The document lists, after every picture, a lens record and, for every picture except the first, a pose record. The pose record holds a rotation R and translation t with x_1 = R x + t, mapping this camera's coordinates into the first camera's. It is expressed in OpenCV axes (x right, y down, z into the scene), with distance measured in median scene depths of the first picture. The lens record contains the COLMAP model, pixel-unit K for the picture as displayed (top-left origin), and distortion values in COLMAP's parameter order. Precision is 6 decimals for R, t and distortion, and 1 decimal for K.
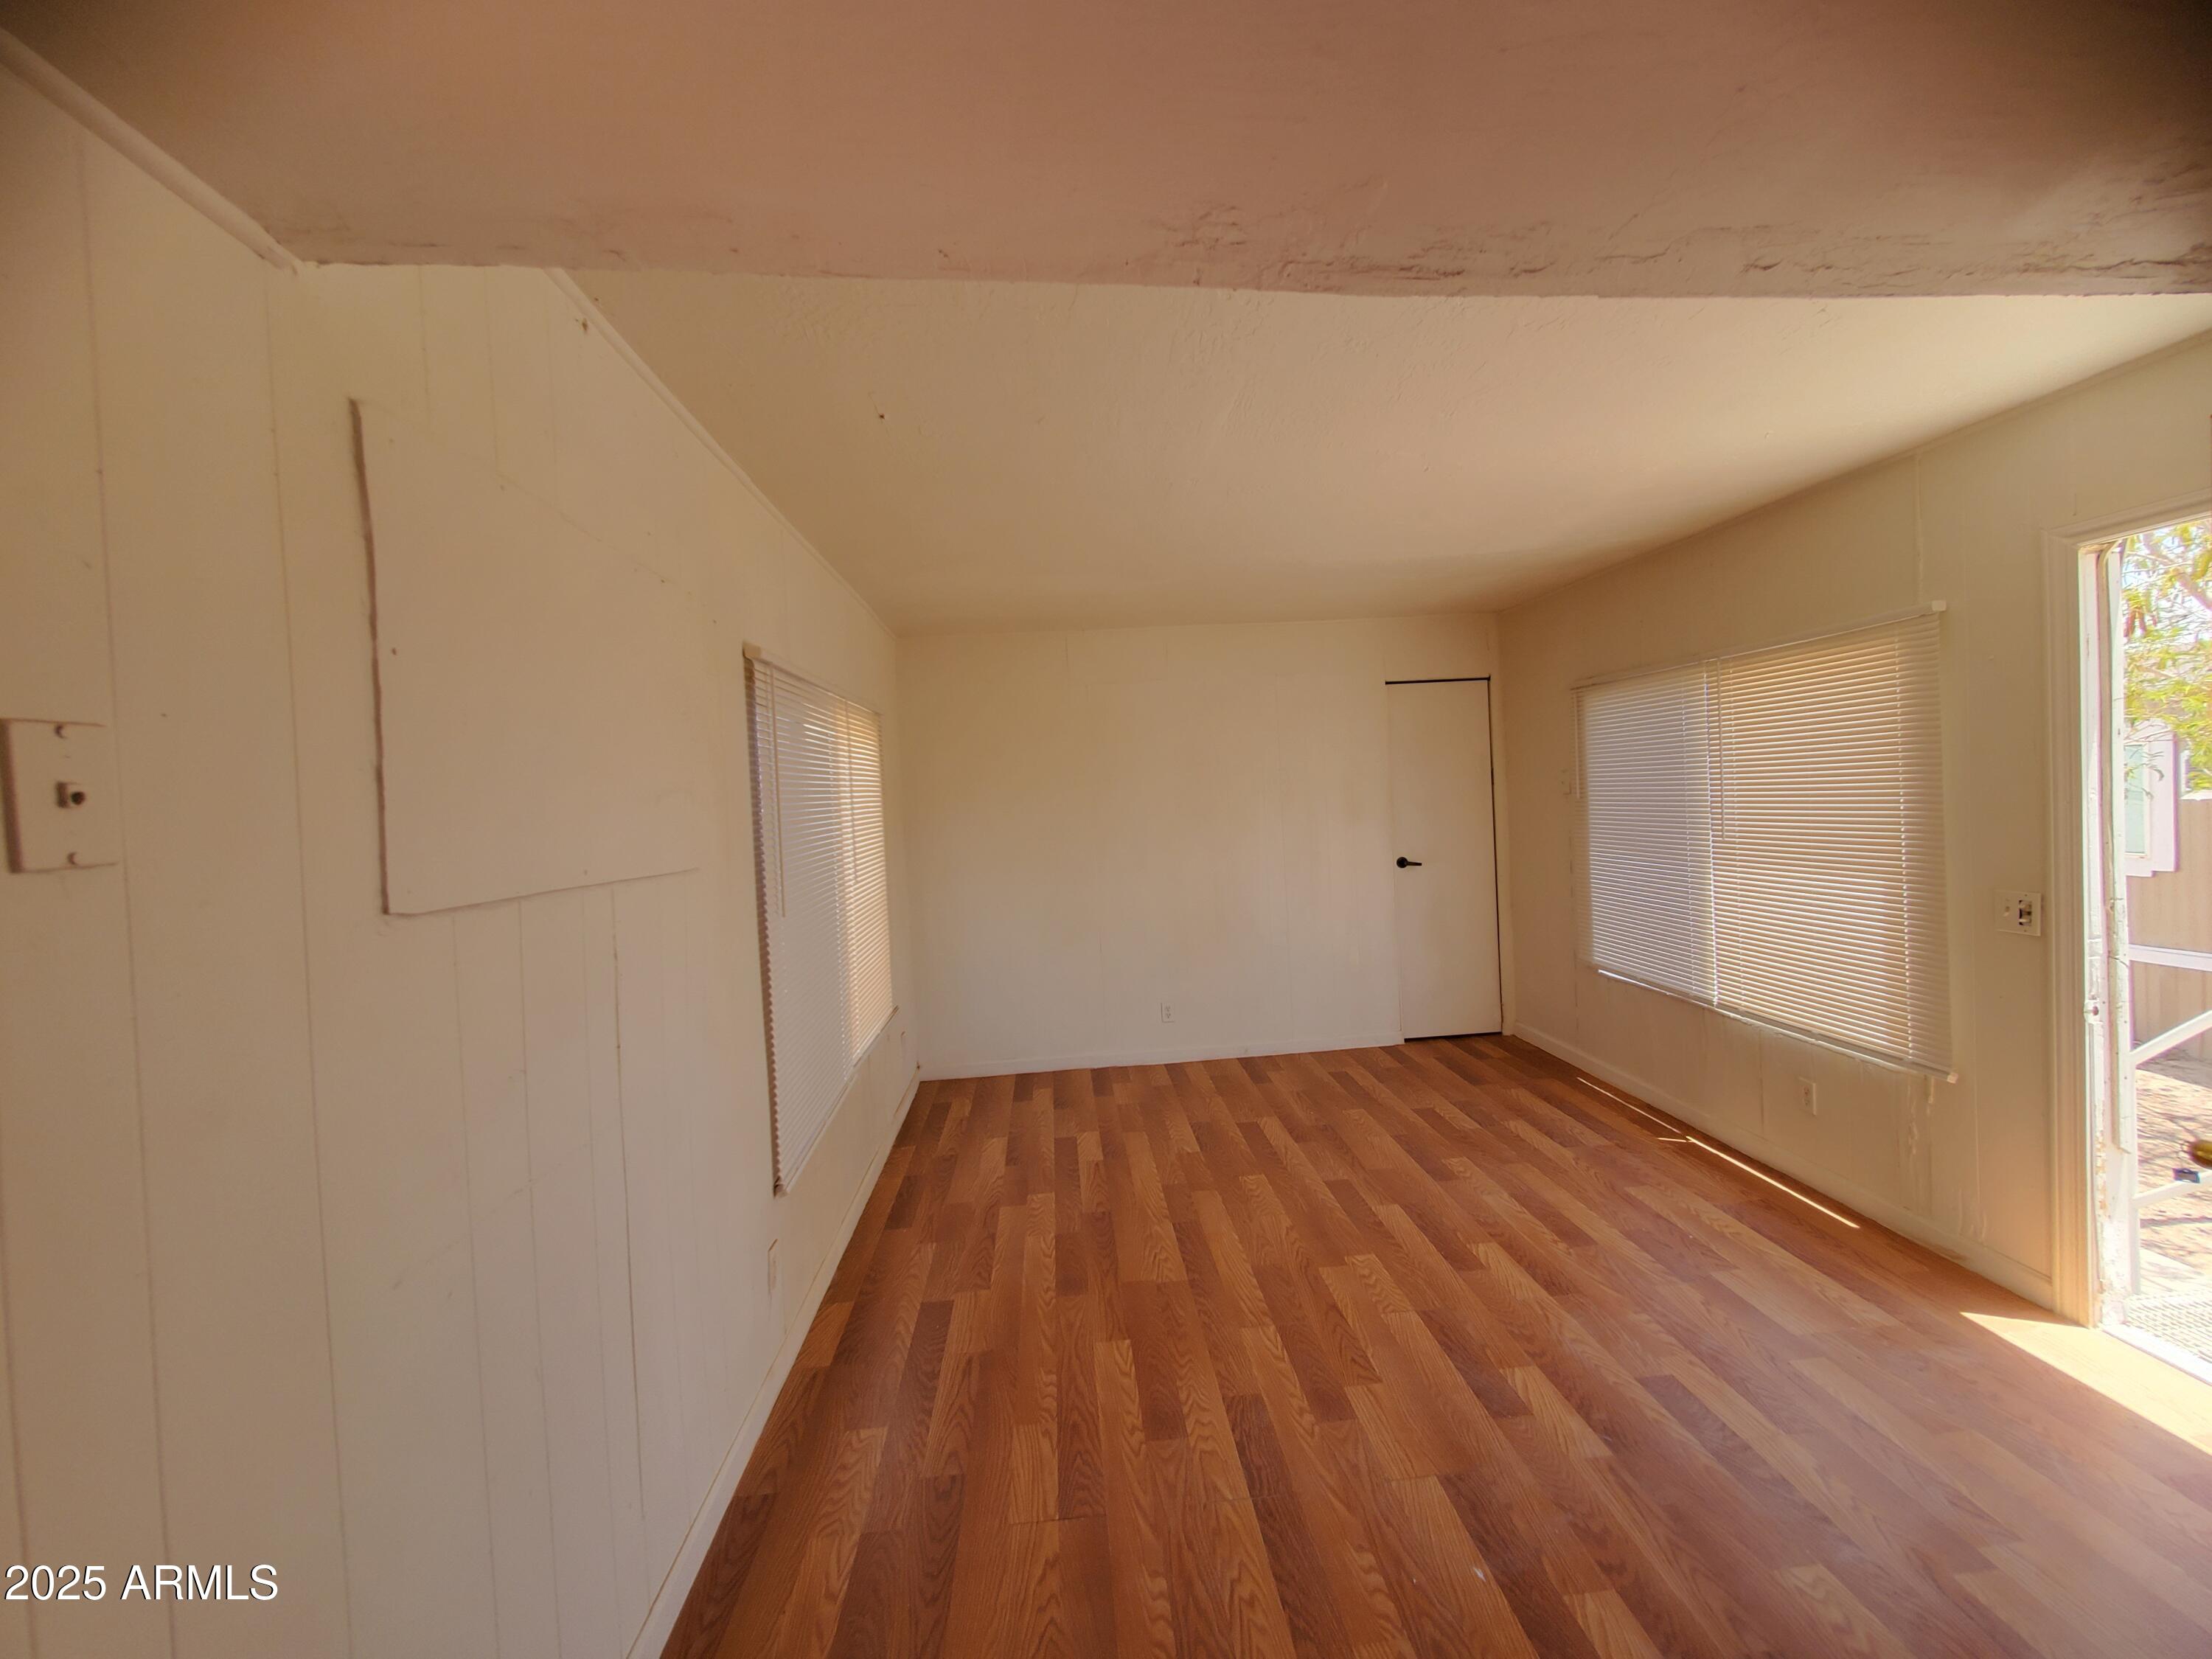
lens RADIAL K [[888.0, 0, 1114.4], [0, 888.0, 820.8], [0, 0, 1]] dist [-0.000121, 0.000464]
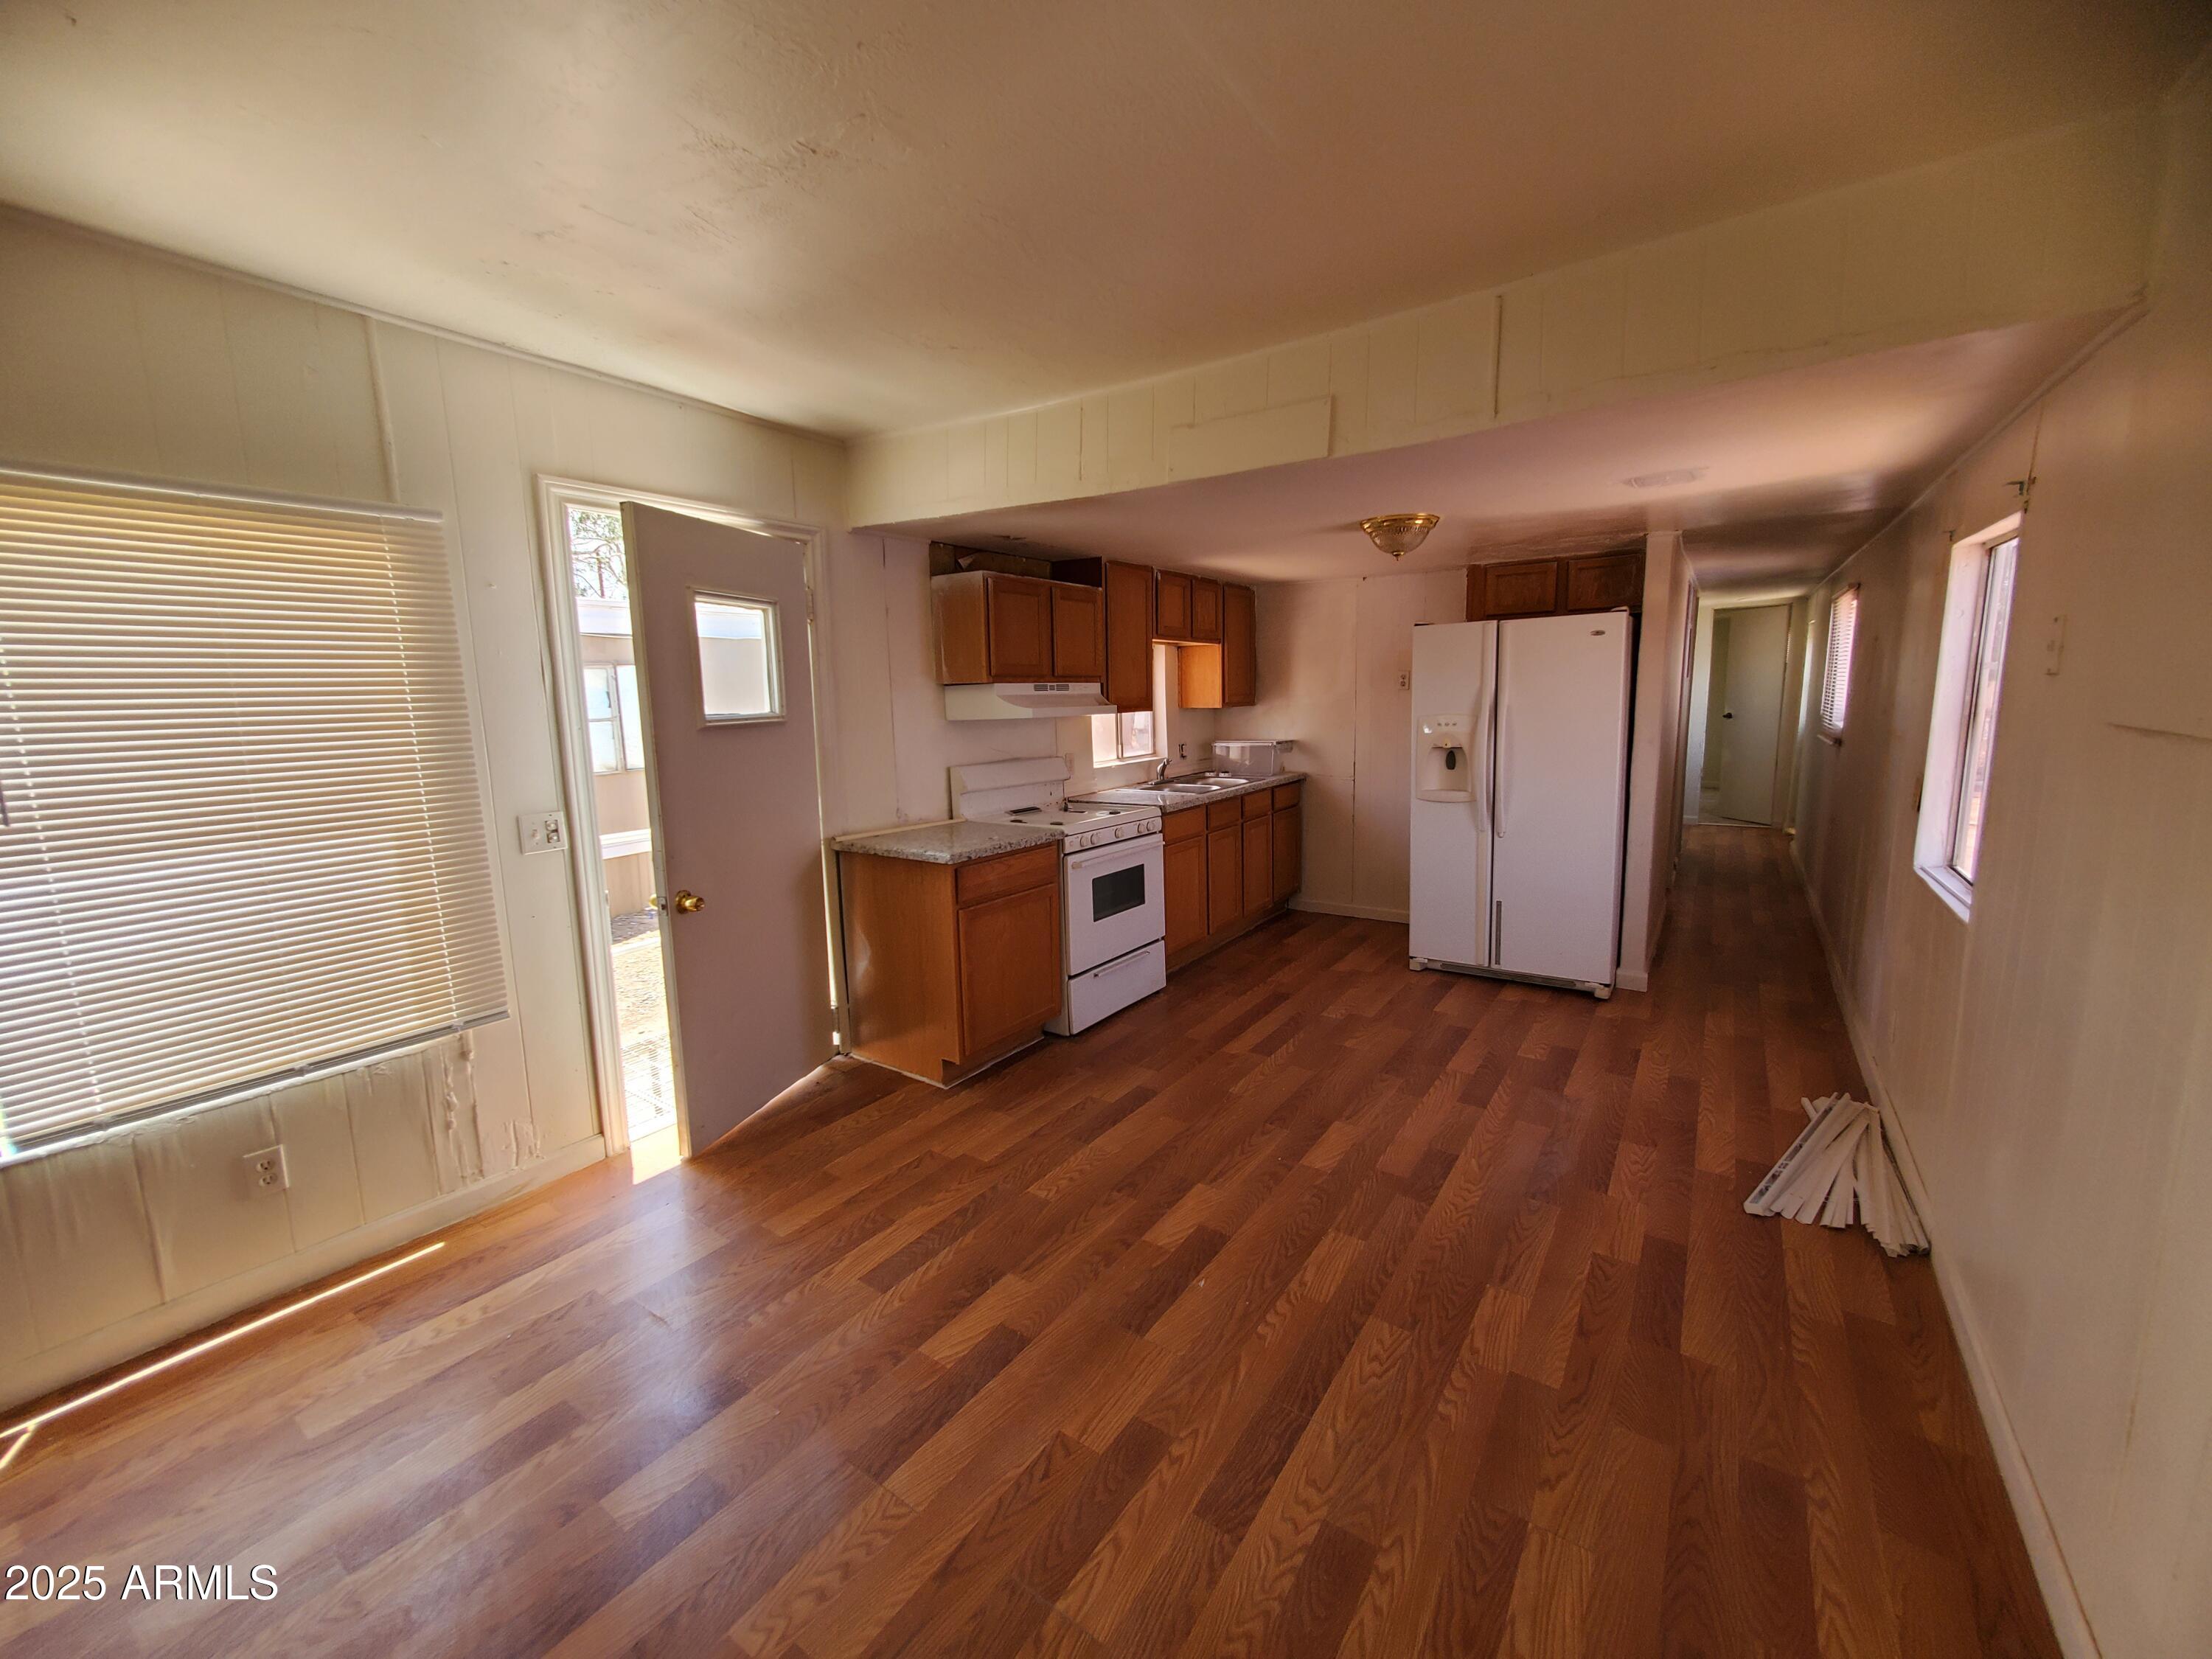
lens RADIAL K [[888.0, 0, 1103.5], [0, 888.0, 831.0], [0, 0, 1]] dist [-0.000121, 0.000464]
pose [[-0.774755, -0.048391, 0.630407, -0.135565], [0.062457, 0.986333, 0.152470, -0.016084], [-0.629169, 0.157500, -0.761144, 0.966345]]
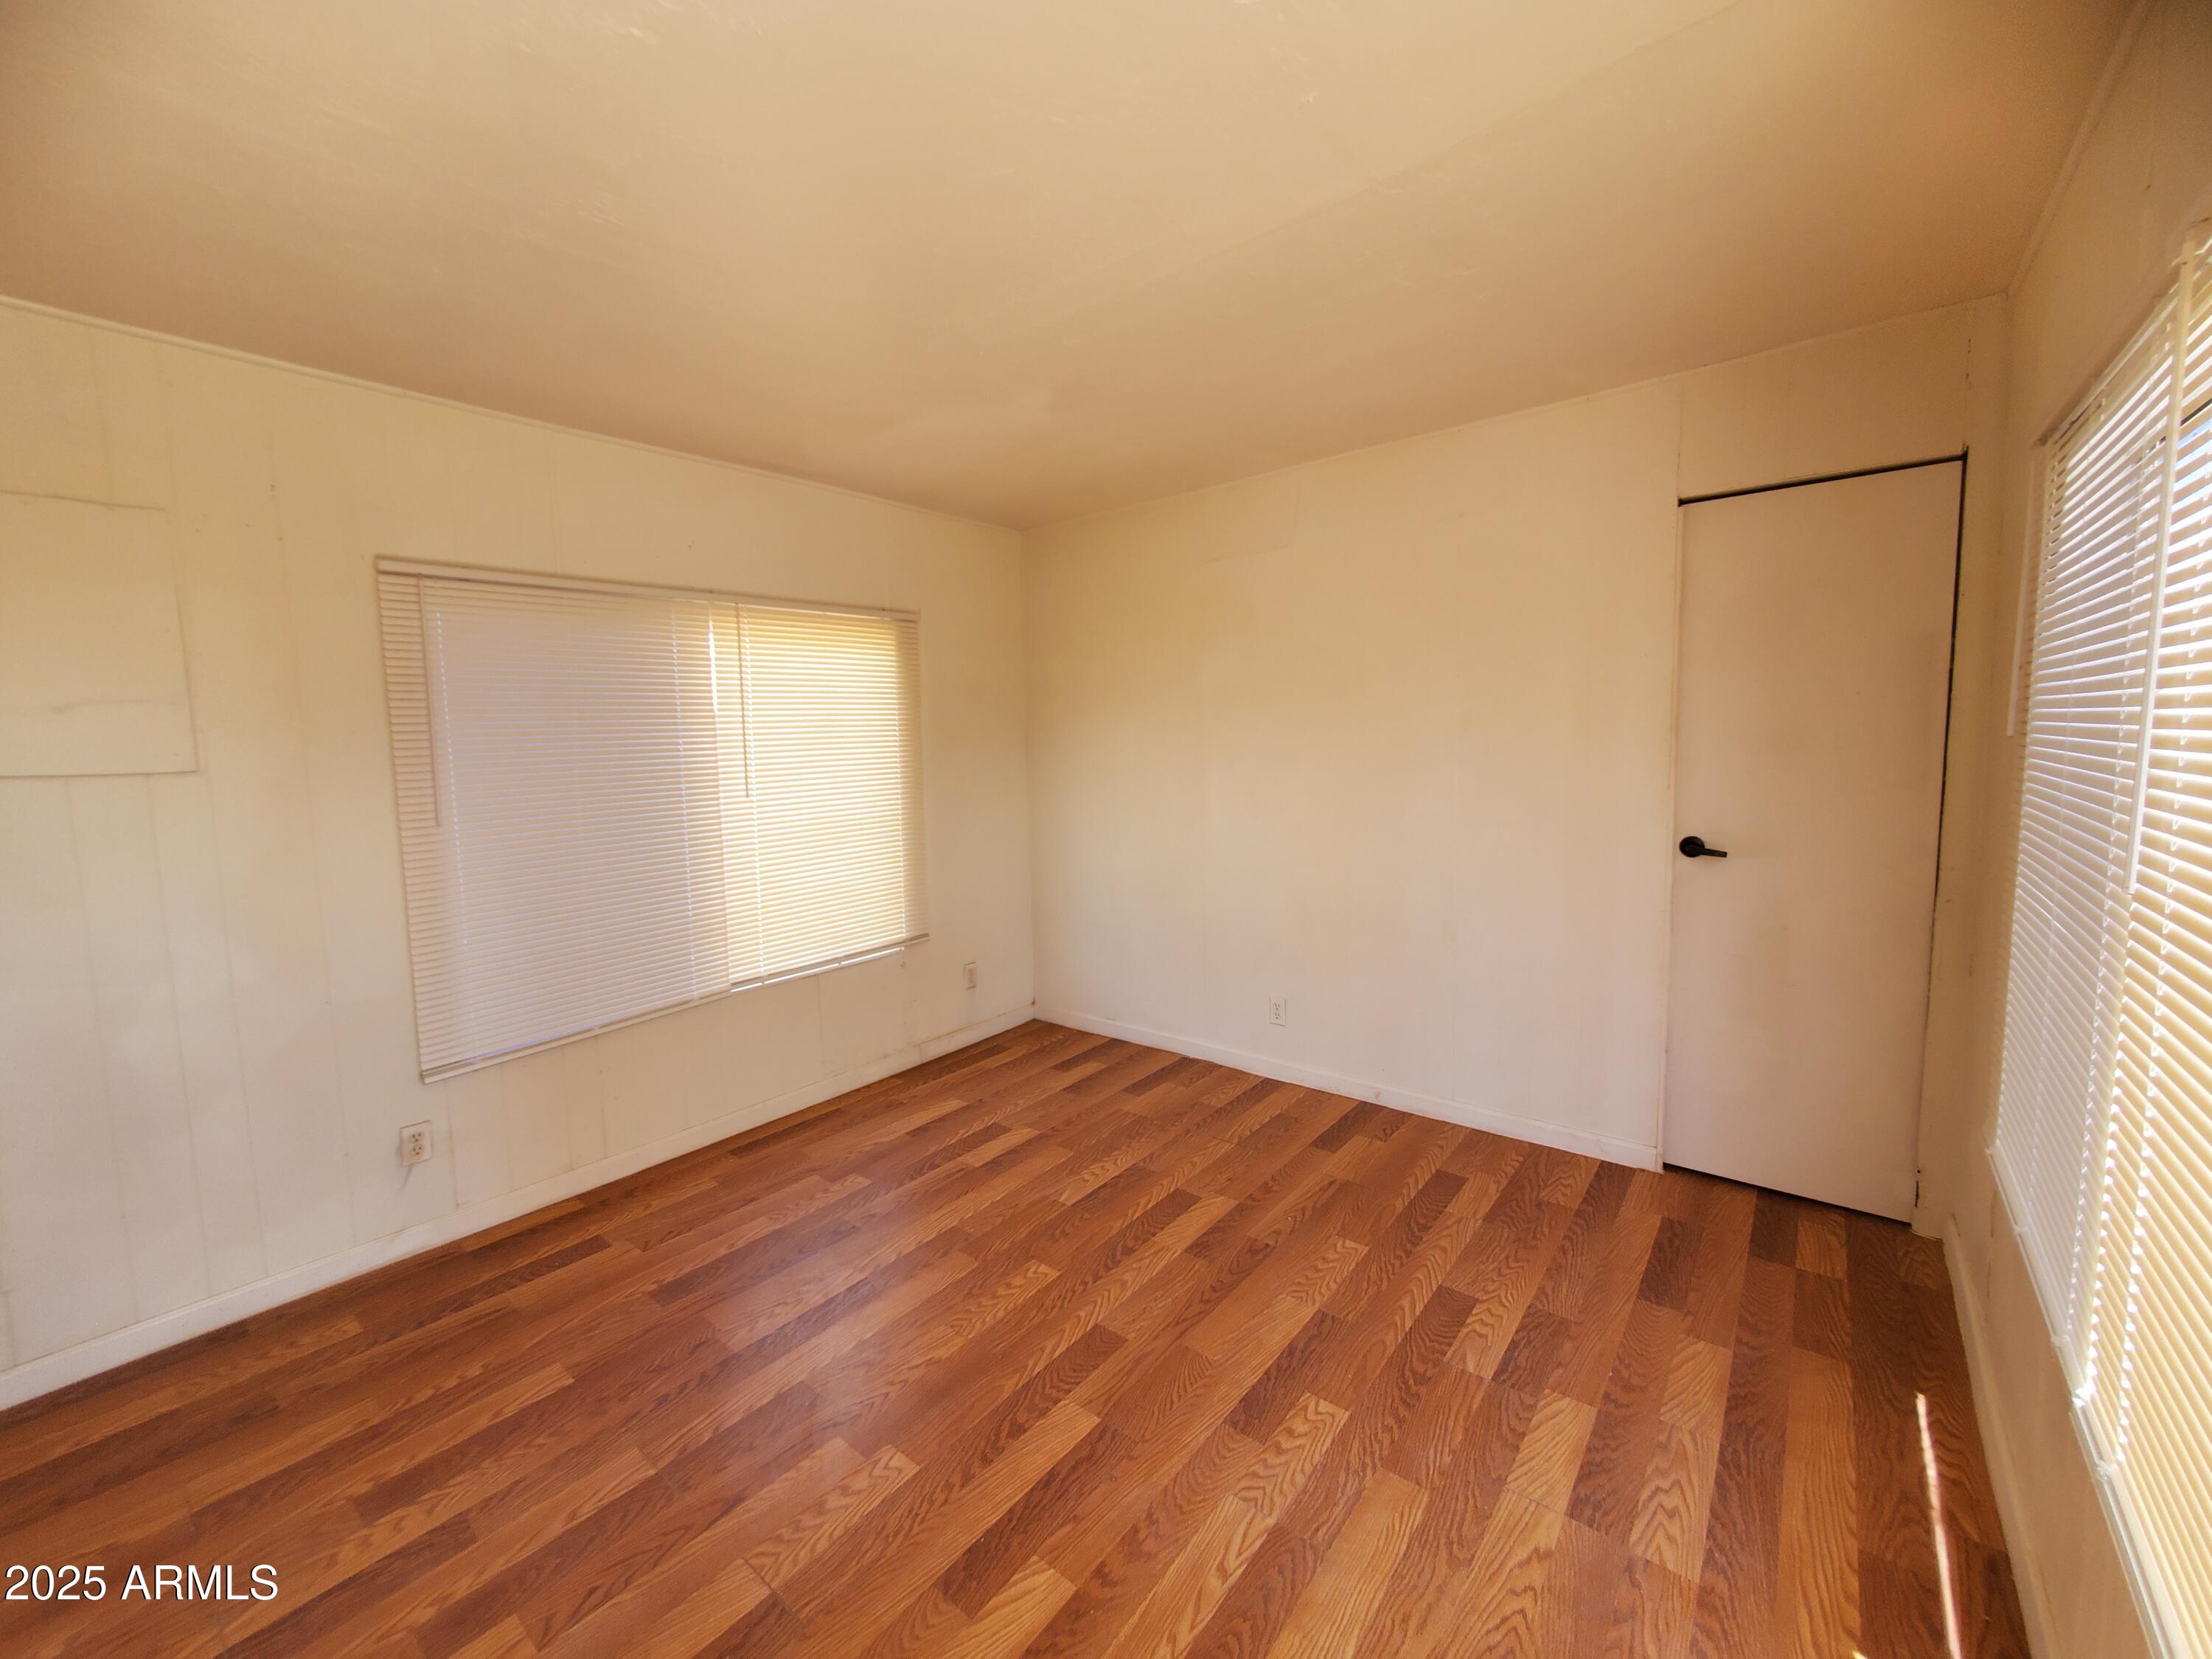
lens RADIAL K [[888.0, 0, 1093.9], [0, 888.0, 820.3], [0, 0, 1]] dist [-0.000121, 0.000464]
pose [[0.726381, 0.100309, -0.679933, 0.620200], [-0.029416, 0.992923, 0.115058, -0.027990], [0.686662, -0.063575, 0.724191, 0.545966]]
